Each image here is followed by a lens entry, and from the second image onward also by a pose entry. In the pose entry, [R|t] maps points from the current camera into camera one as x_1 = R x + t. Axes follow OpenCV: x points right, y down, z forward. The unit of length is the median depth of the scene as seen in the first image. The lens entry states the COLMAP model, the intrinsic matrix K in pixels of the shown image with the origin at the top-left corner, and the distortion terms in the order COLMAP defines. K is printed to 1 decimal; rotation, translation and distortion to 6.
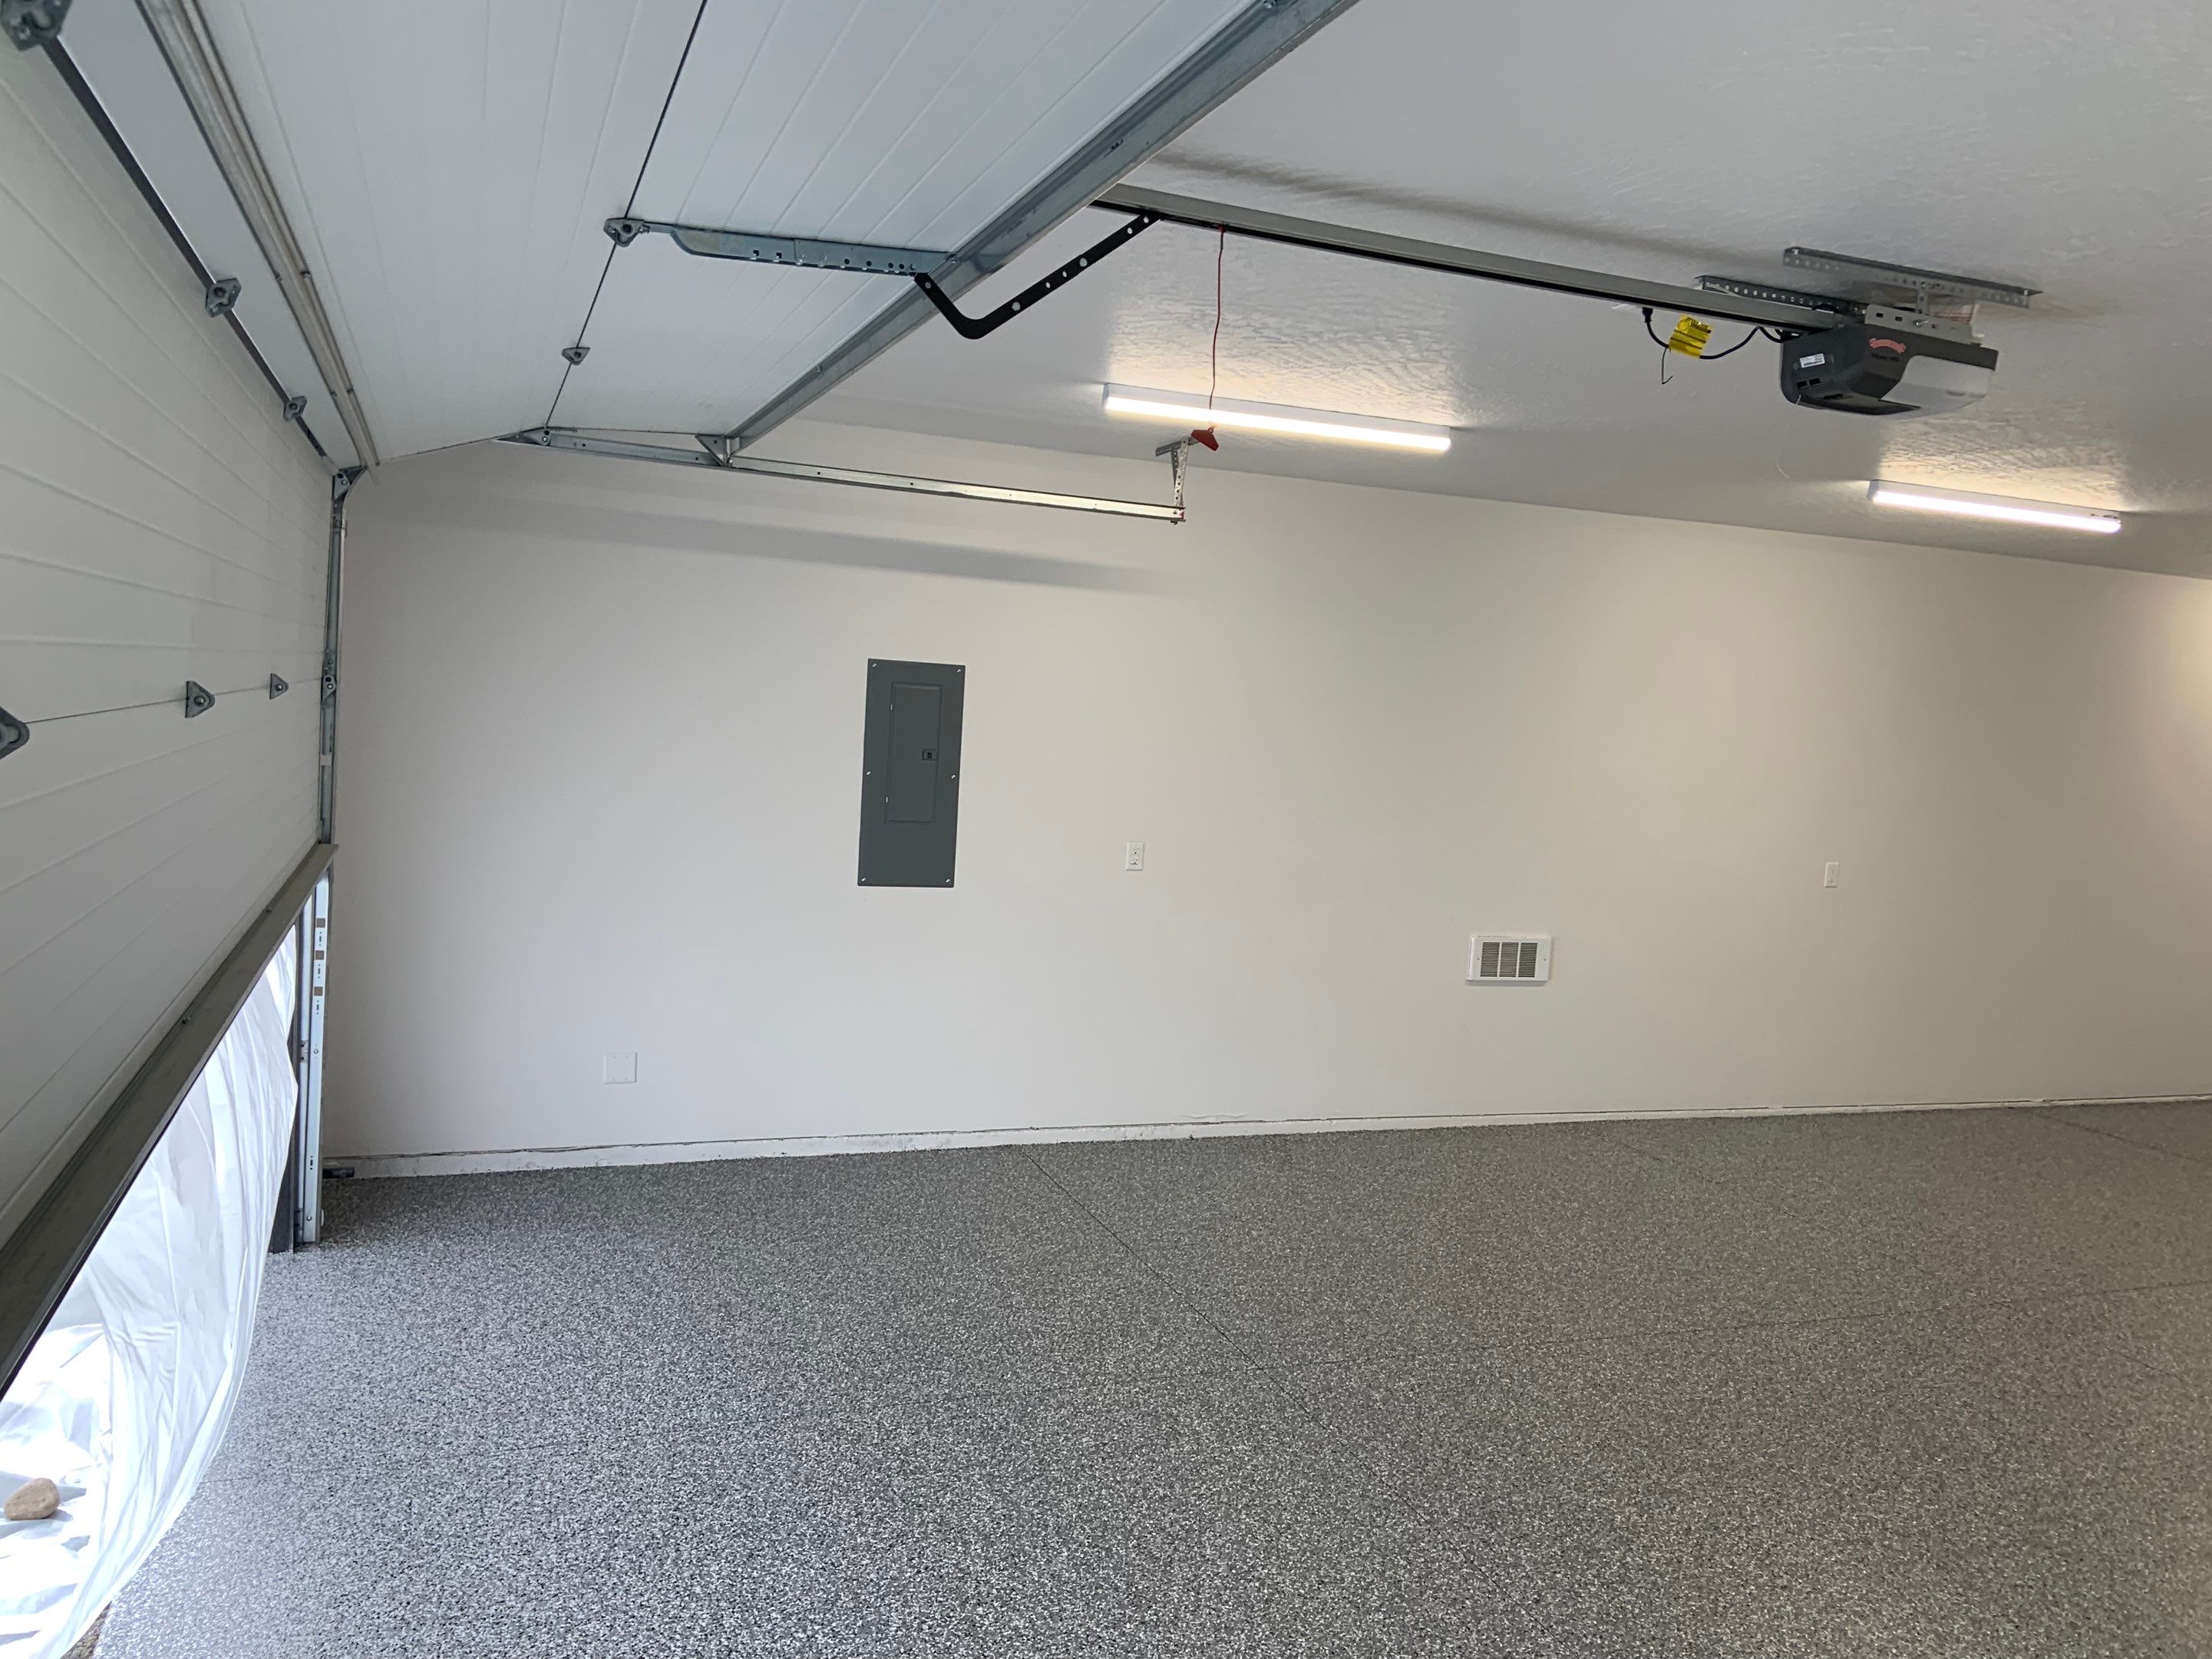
lens RADIAL K [[1654.4, 0, 1090.4], [0, 1654.4, 850.7], [0, 0, 1]] dist [0.126215, -0.158051]
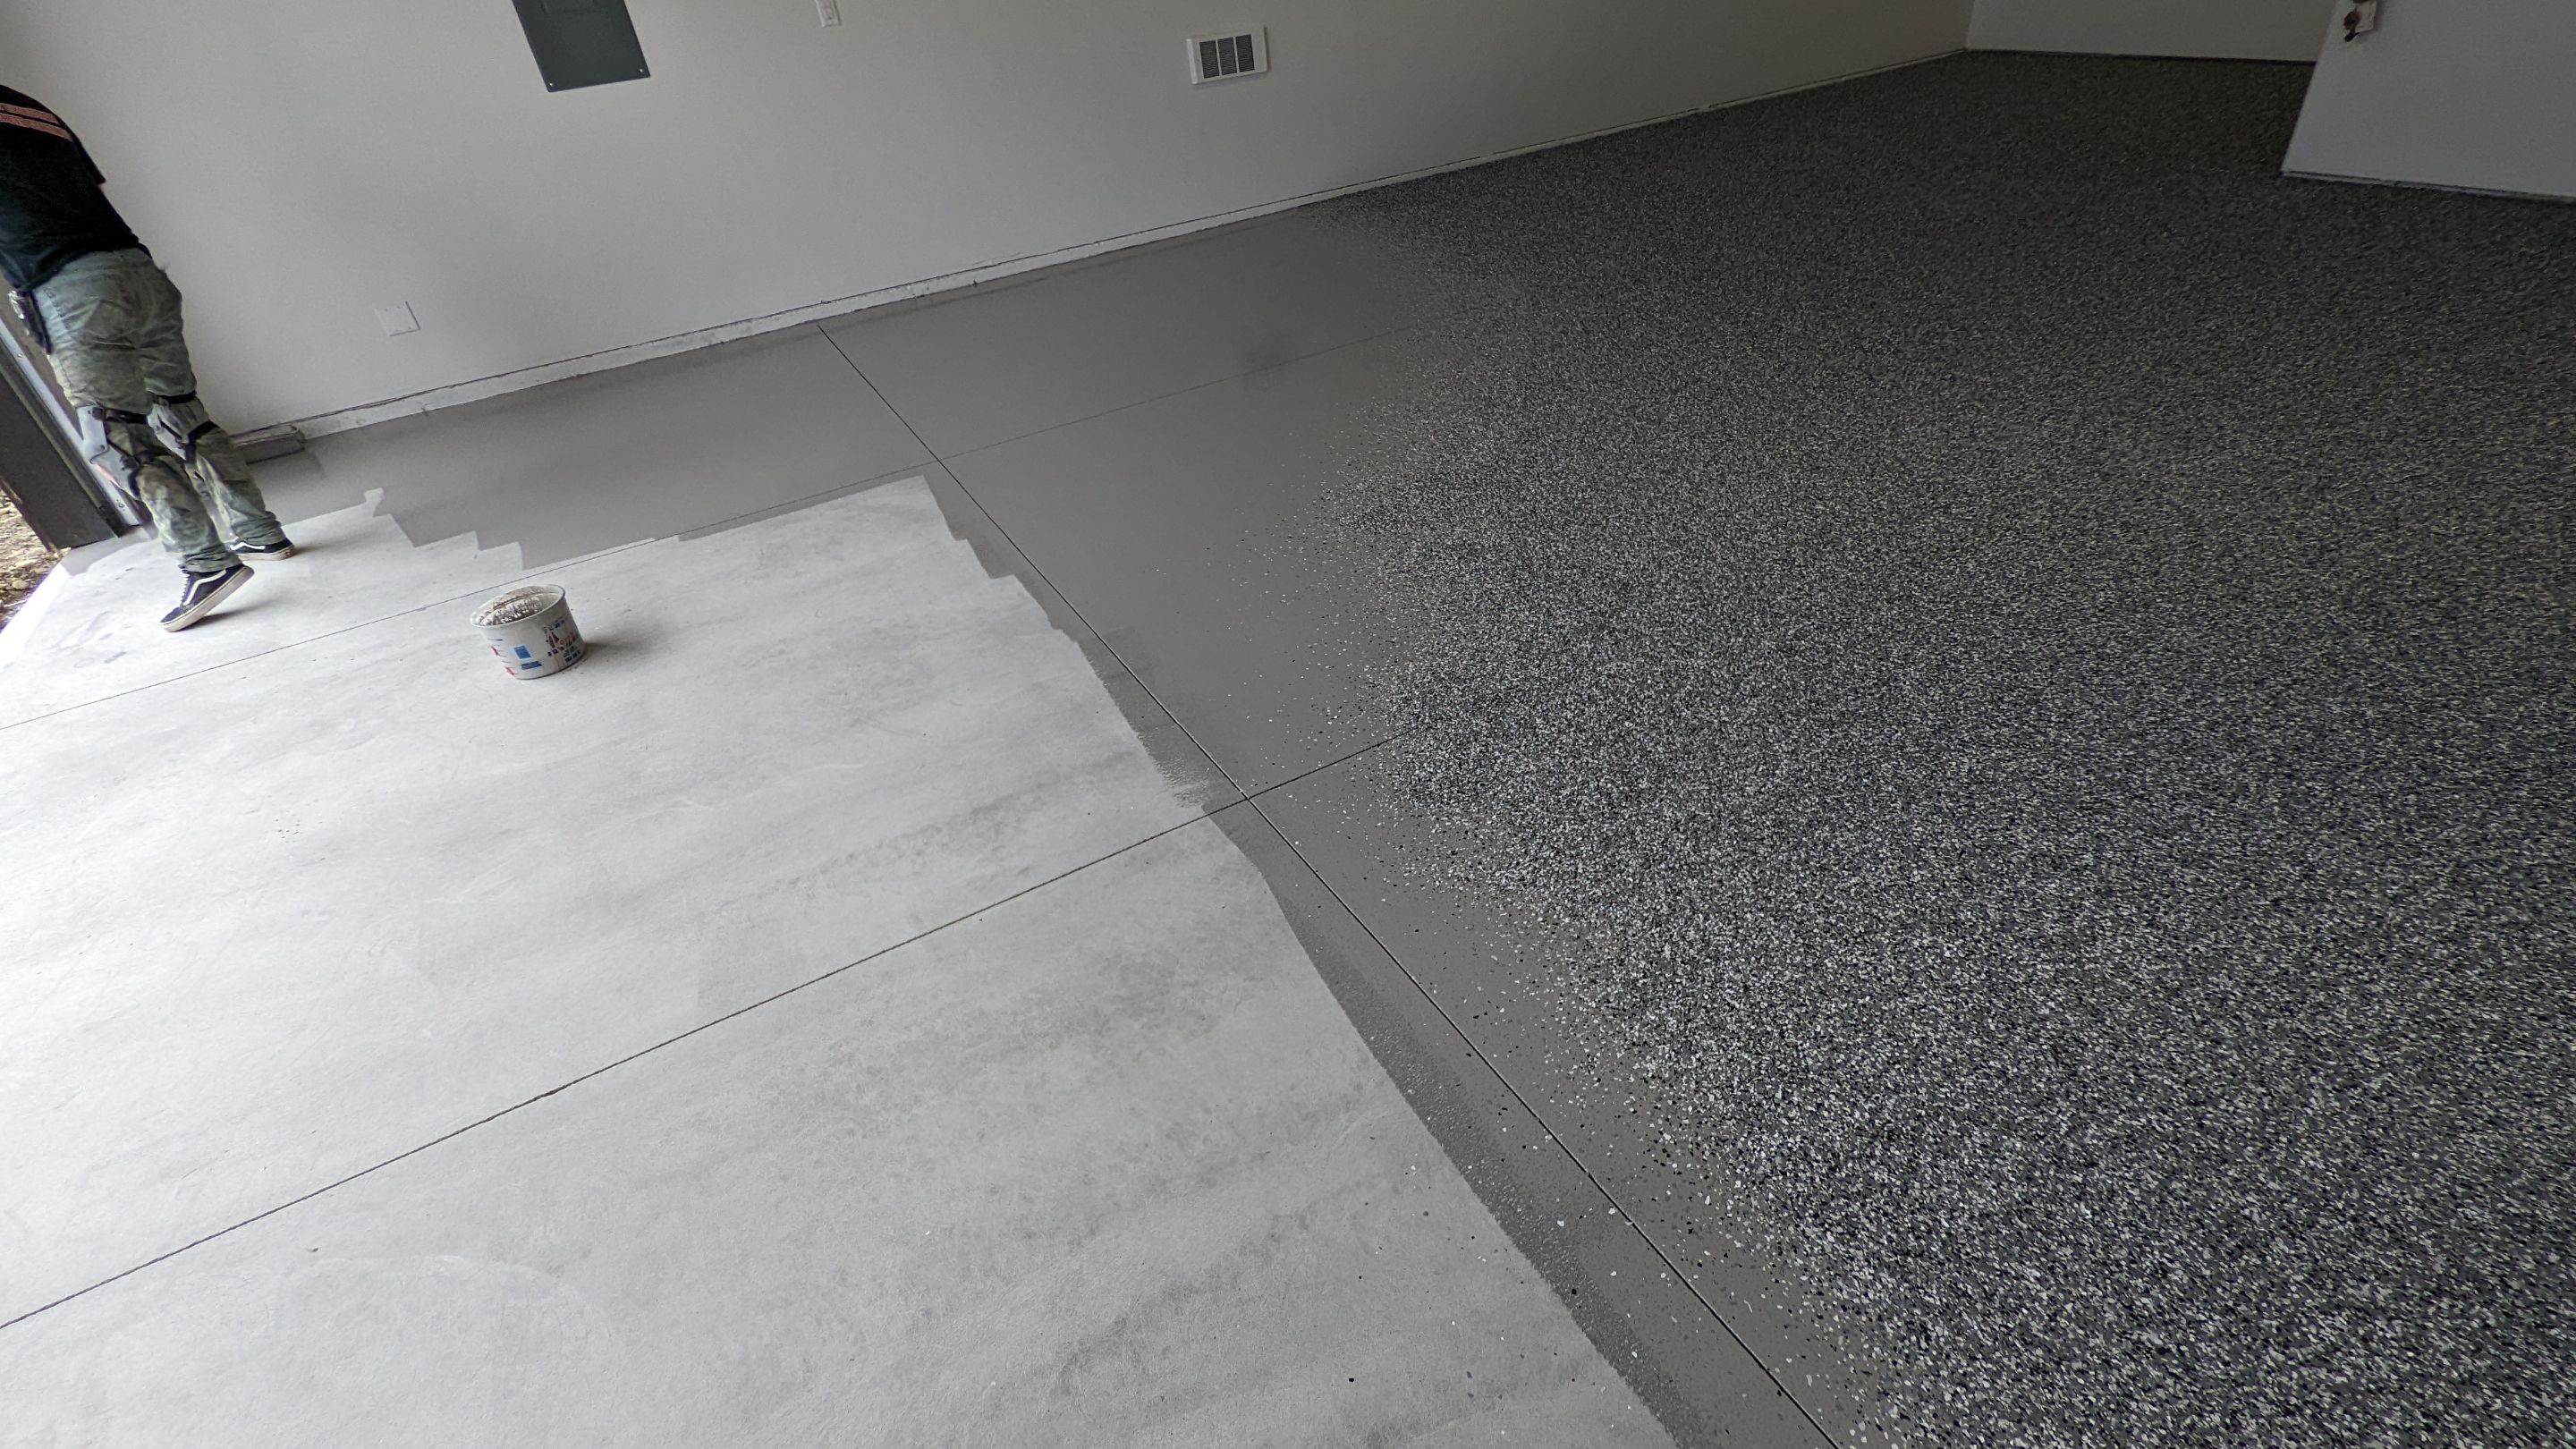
lens RADIAL K [[1207.6, 0, 1302.6], [0, 1207.6, 744.2], [0, 0, 1]] dist [0.002440, -0.003652]
pose [[0.975202, -0.219011, 0.031861, 0.254084], [0.174453, 0.849283, 0.498281, 0.090806], [-0.136188, -0.480366, 0.866430, 0.117707]]
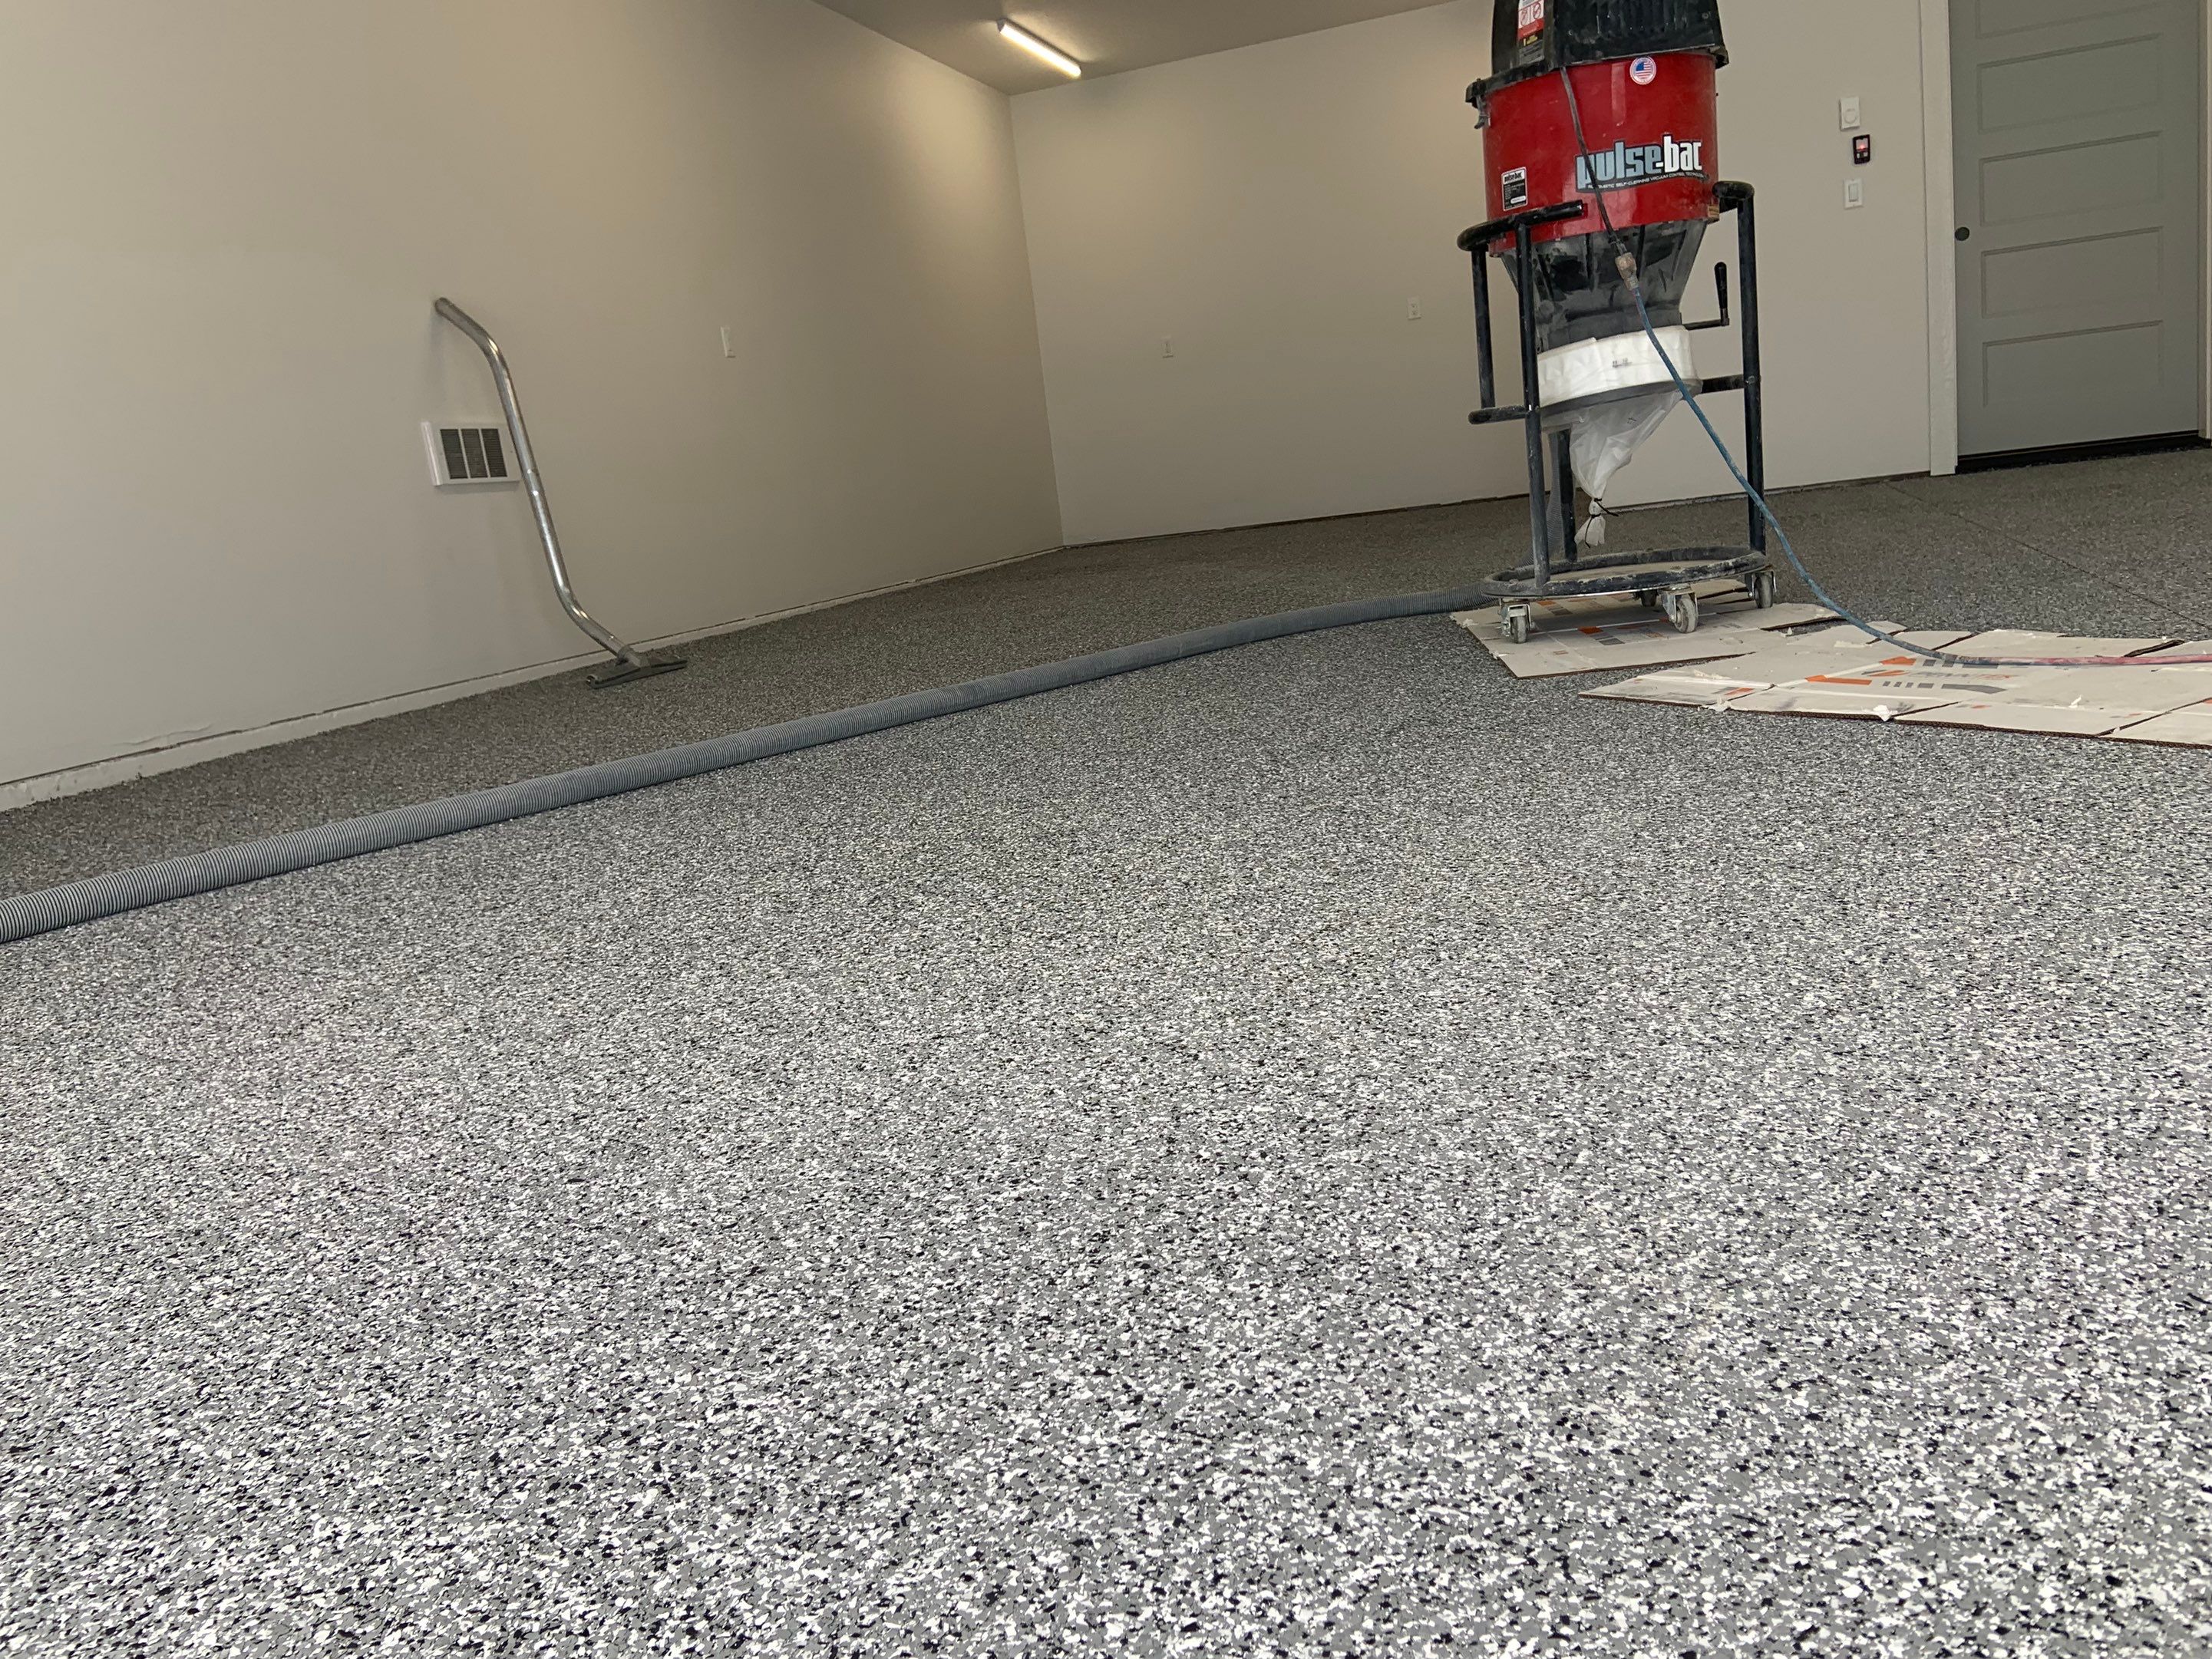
lens RADIAL K [[1654.4, 0, 1085.0], [0, 1654.4, 824.8], [0, 0, 1]] dist [0.126215, -0.158051]
pose [[0.617551, -0.291575, 0.730489, -0.246833], [0.226175, 0.955353, 0.190122, 0.205721], [-0.753309, 0.047809, 0.655926, 0.471724]]
